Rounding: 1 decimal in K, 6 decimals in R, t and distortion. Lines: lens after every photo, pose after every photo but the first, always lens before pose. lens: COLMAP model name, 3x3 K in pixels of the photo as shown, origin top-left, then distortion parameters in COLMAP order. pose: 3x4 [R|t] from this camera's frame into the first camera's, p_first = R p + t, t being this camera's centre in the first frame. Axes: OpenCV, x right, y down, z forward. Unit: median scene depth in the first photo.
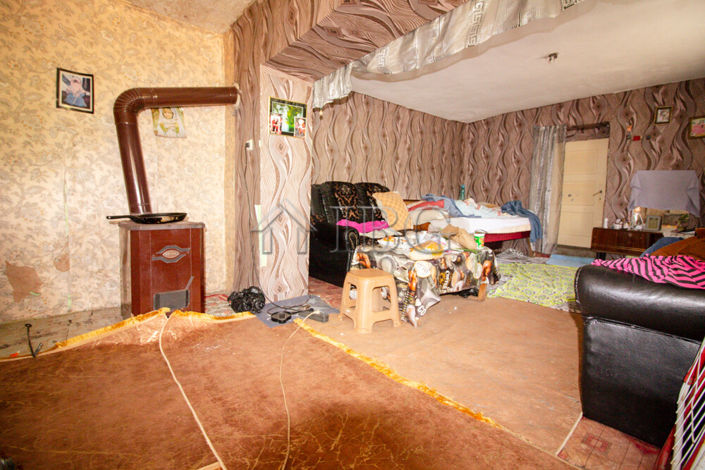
lens RADIAL K [[323.1, 0, 351.7], [0, 323.1, 222.7], [0, 0, 1]] dist [0.001452, -0.020380]
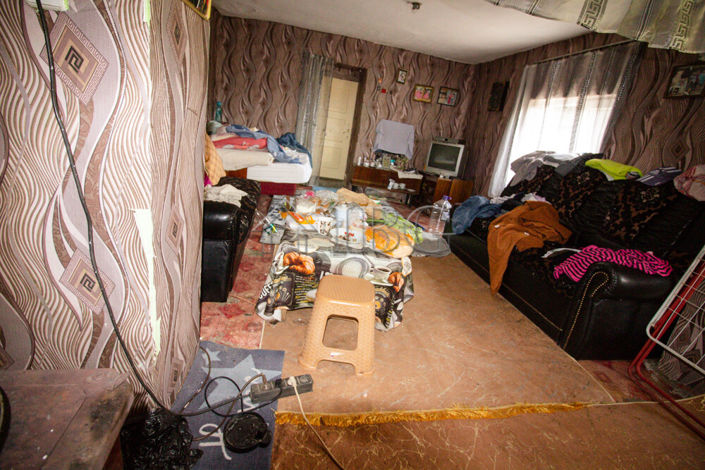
lens RADIAL K [[323.1, 0, 351.7], [0, 323.1, 222.7], [0, 0, 1]] dist [0.001452, -0.020380]
pose [[0.519467, -0.179343, 0.835458, -0.284358], [-0.086202, 0.961740, 0.260050, -0.091904], [-0.850131, -0.207106, 0.484132, 0.405309]]
